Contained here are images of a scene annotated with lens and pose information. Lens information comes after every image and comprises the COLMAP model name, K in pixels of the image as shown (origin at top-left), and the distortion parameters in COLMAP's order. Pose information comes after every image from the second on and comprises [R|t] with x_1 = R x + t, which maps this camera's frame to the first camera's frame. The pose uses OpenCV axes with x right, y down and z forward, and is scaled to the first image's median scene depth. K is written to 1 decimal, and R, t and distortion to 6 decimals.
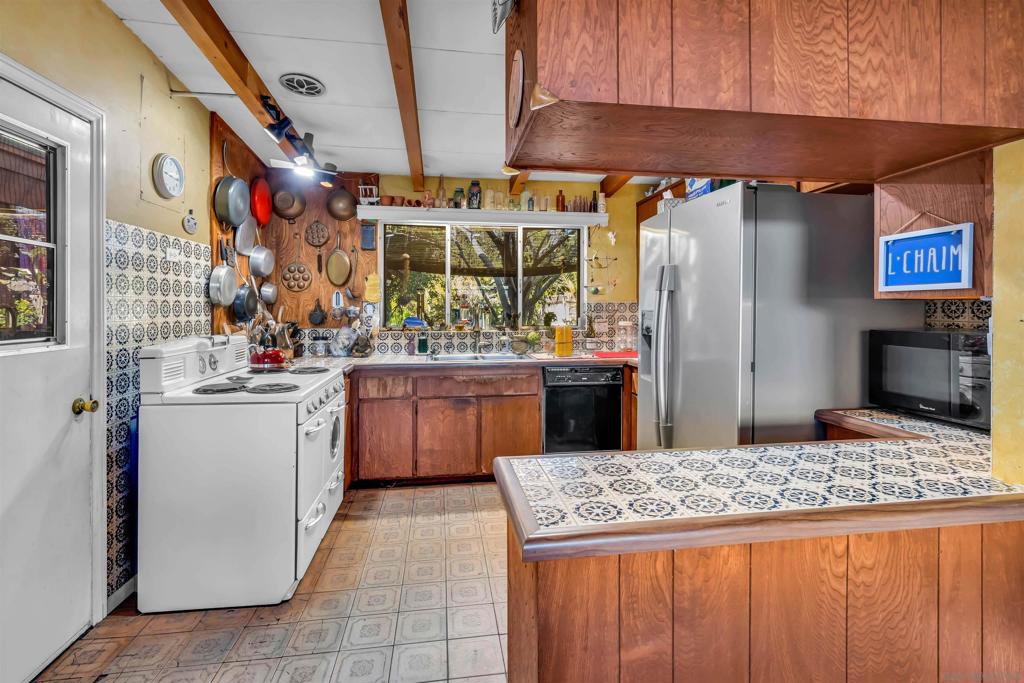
lens RADIAL K [[476.3, 0, 512.5], [0, 476.3, 312.0], [0, 0, 1]] dist [0.000182, 0.000244]
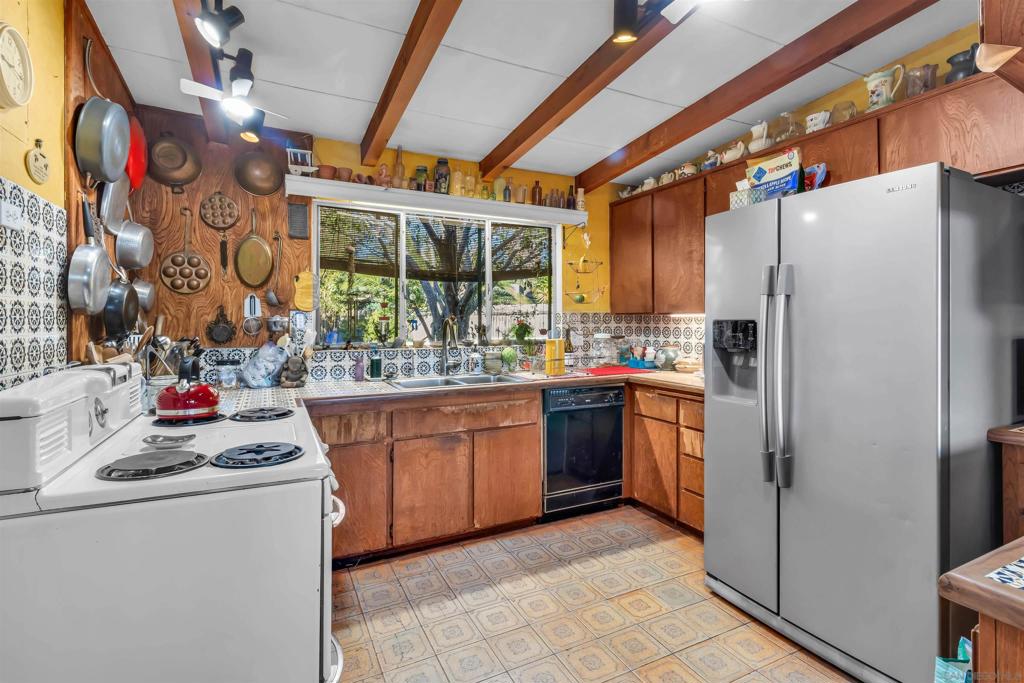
lens RADIAL K [[483.5, 0, 512.4], [0, 483.5, 323.1], [0, 0, 1]] dist [0.000407, 0.000334]
pose [[0.948748, -0.003181, 0.316017, -0.236695], [0.004717, 0.999980, -0.004096, 0.003428], [-0.315997, 0.005377, 0.948745, 0.208493]]
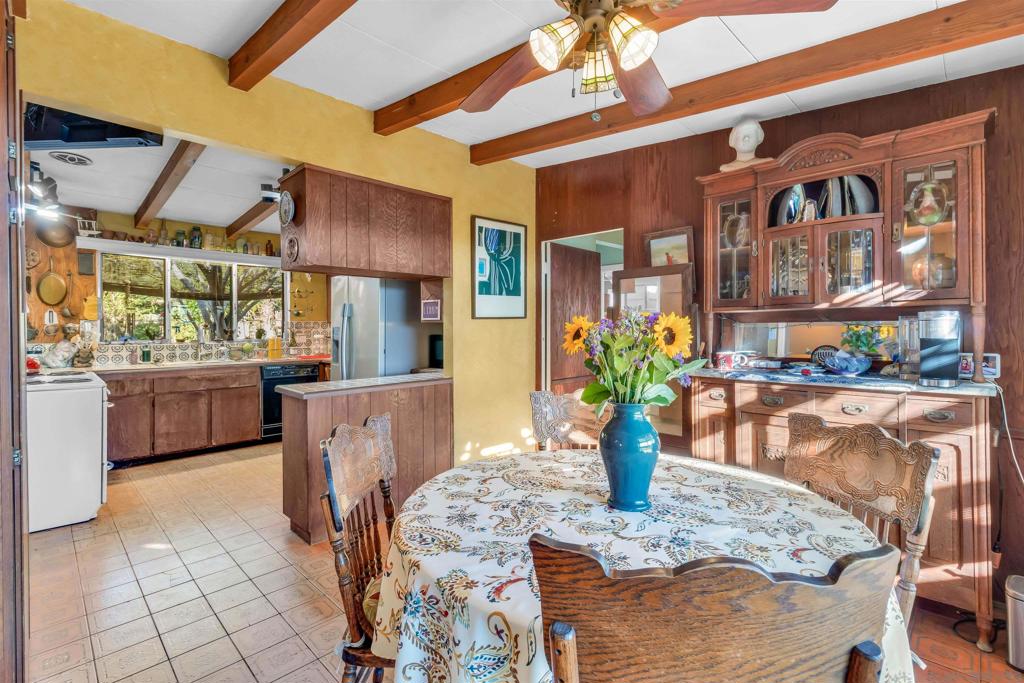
lens RADIAL K [[470.1, 0, 512.4], [0, 470.1, 334.3], [0, 0, 1]] dist [0.001475, 0.000276]
pose [[0.797819, -0.008245, 0.602841, -0.174966], [0.002892, 0.999947, 0.009848, 0.005999], [-0.602890, -0.006113, 0.797801, -0.558701]]
